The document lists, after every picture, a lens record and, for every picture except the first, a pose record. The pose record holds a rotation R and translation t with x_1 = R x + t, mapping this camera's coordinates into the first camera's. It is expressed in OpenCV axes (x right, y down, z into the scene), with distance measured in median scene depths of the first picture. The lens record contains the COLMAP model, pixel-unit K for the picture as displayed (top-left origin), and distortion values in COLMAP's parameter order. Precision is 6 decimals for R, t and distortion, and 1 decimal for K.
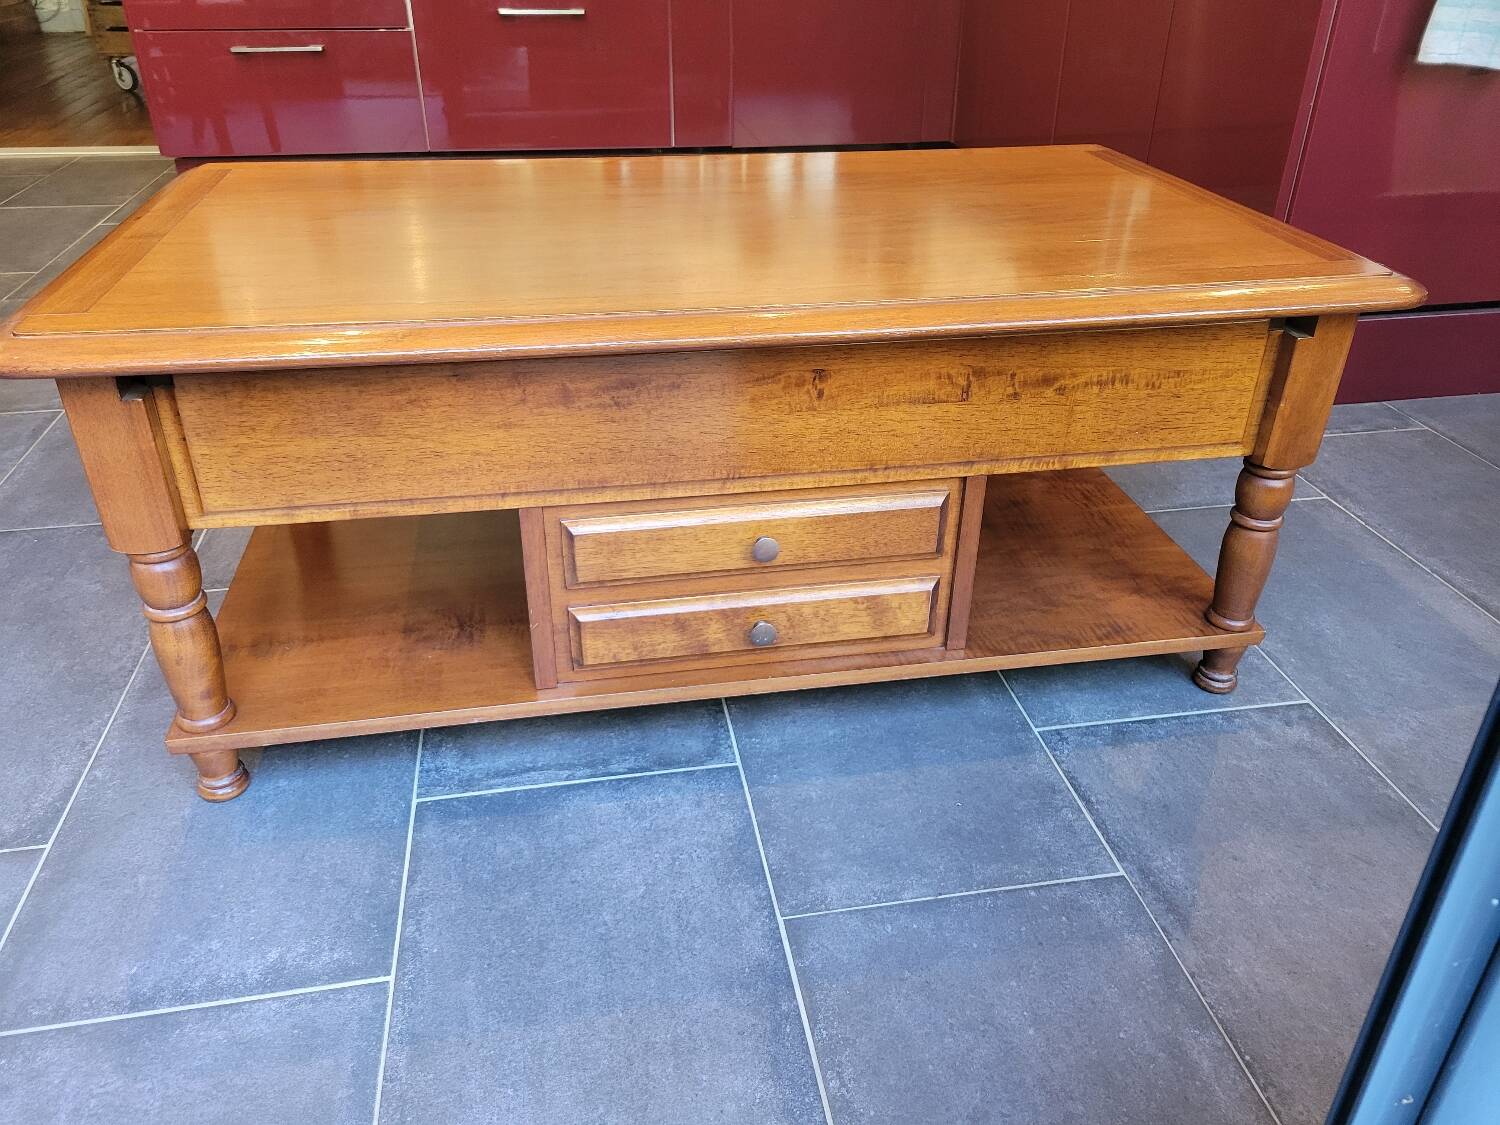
lens RADIAL K [[1168.6, 0, 769.6], [0, 1168.6, 545.6], [0, 0, 1]] dist [0.049033, -0.004909]
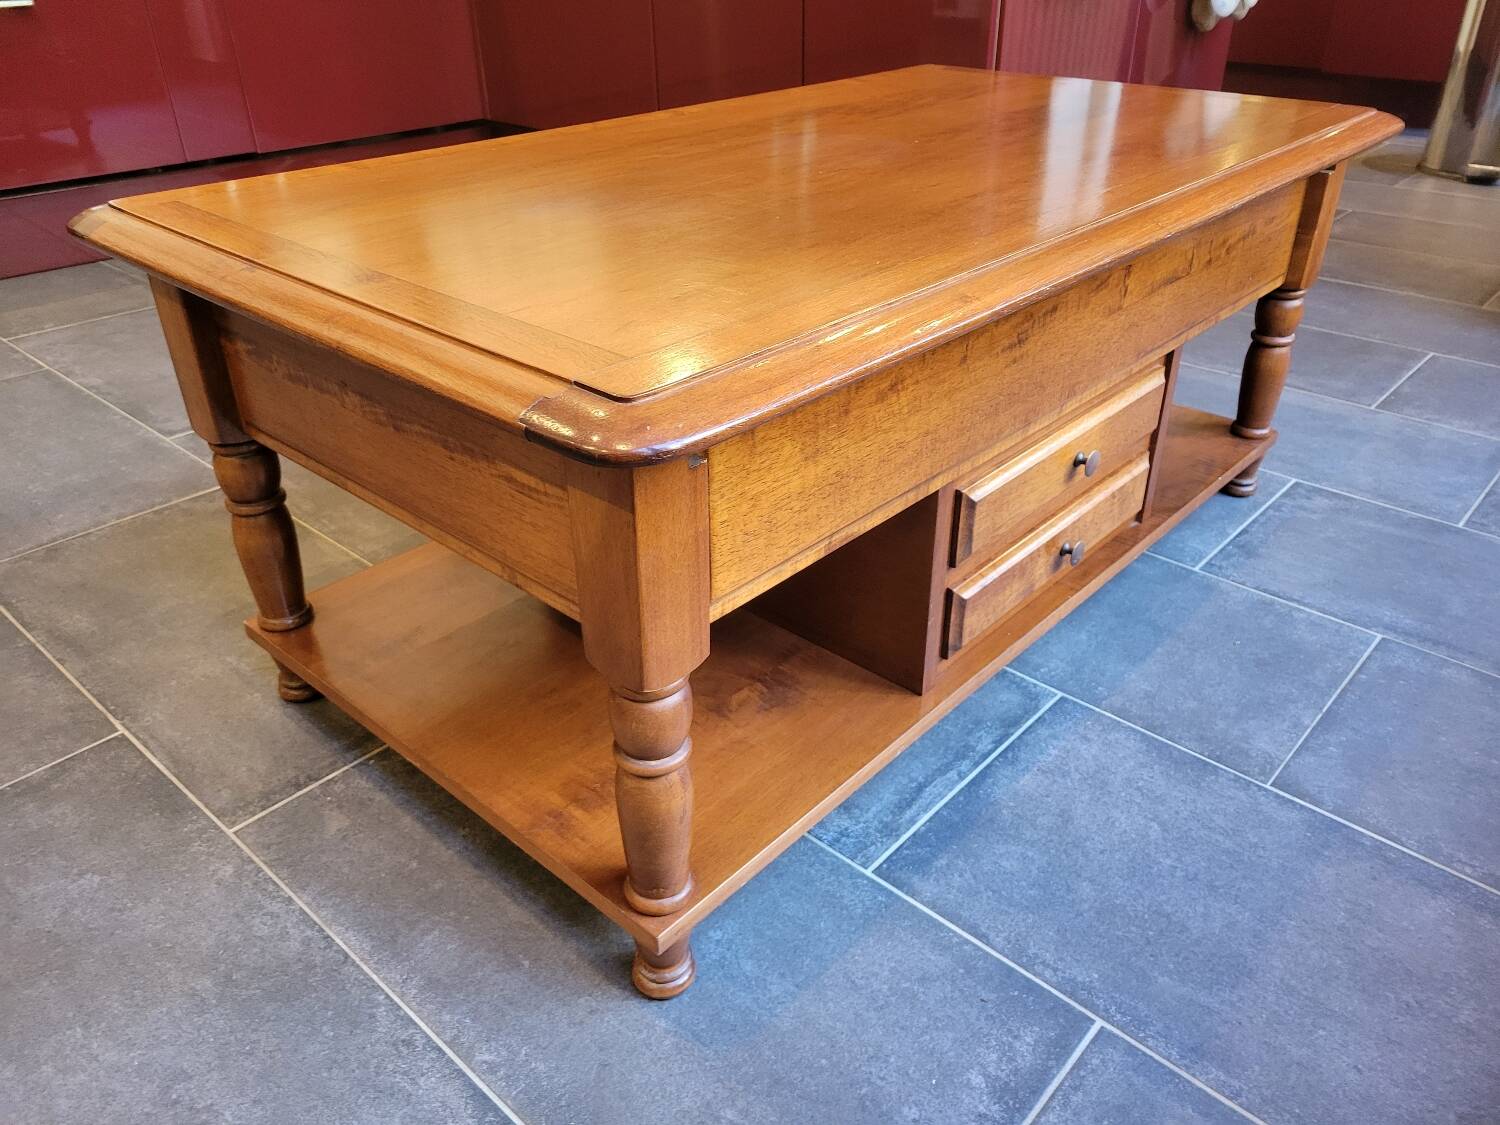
lens RADIAL K [[1139.1, 0, 804.5], [0, 1139.1, 542.3], [0, 0, 1]] dist [0.063002, -0.060407]
pose [[0.780838, -0.319209, 0.537027, -0.745379], [0.318538, 0.942903, 0.097307, -0.106471], [-0.537426, 0.095082, 0.837934, 0.333709]]
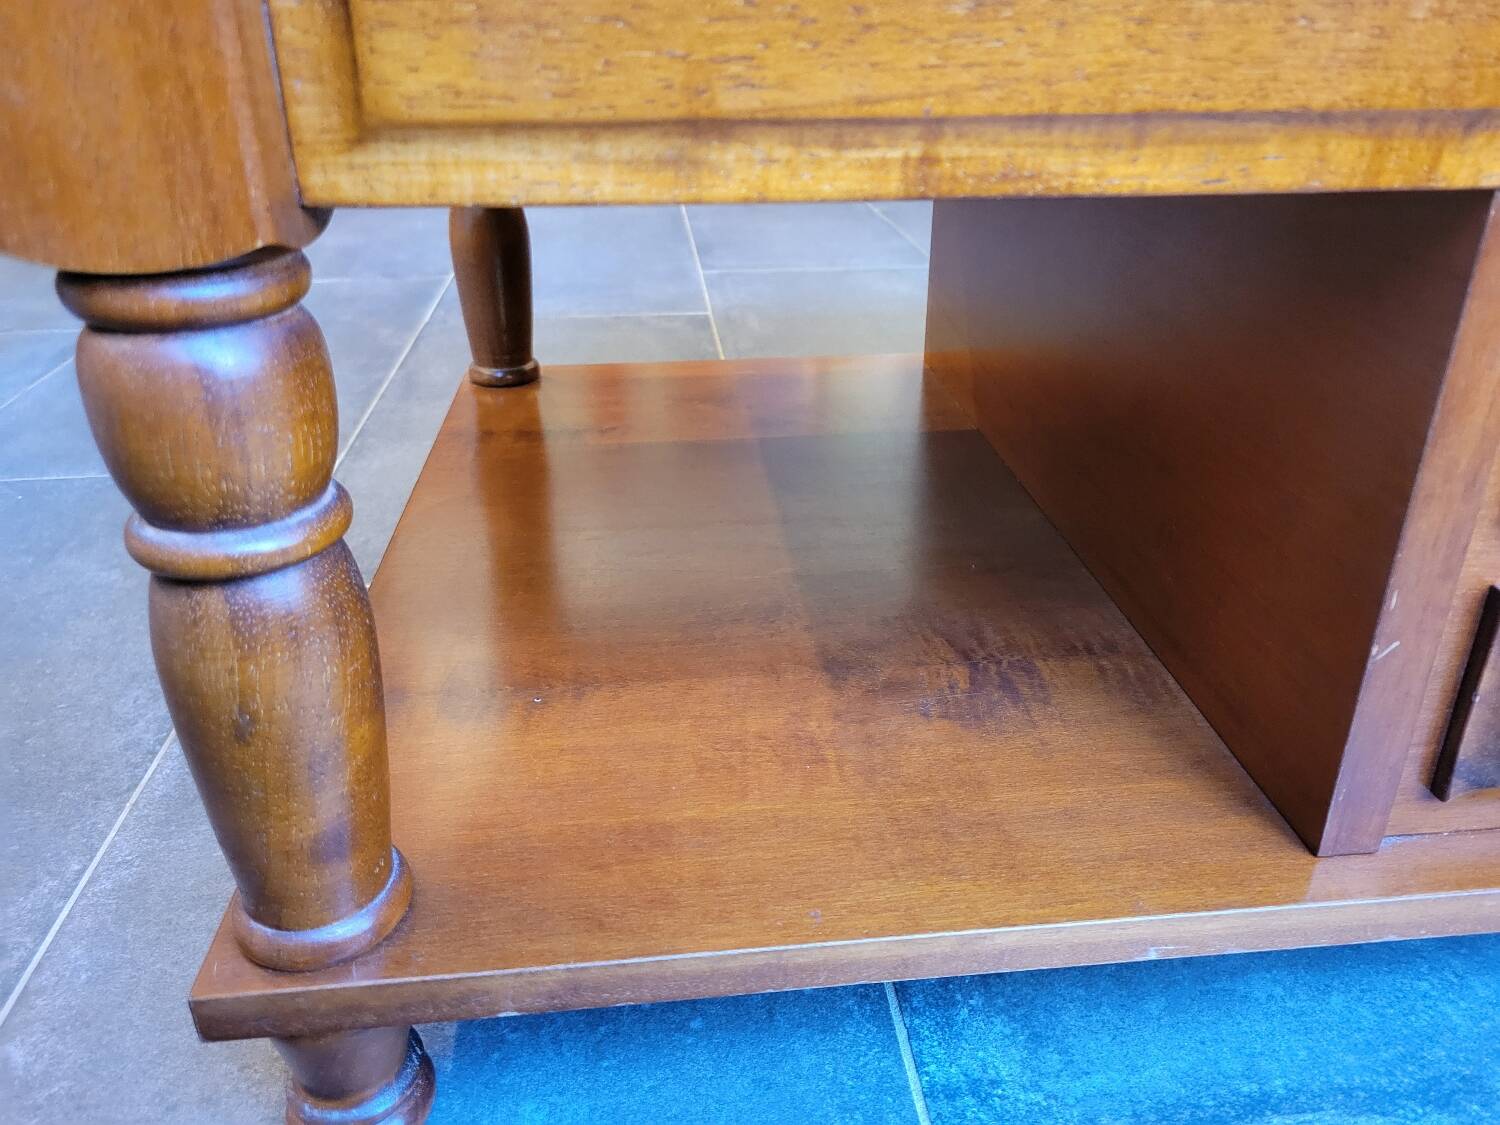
lens RADIAL K [[1168.6, 0, 769.6], [0, 1168.6, 545.6], [0, 0, 1]] dist [0.049033, -0.004909]
pose [[0.997163, 0.014501, -0.073865, -0.346845], [-0.019650, 0.997391, -0.069468, 0.069007], [0.072665, 0.070722, 0.994846, 0.709216]]
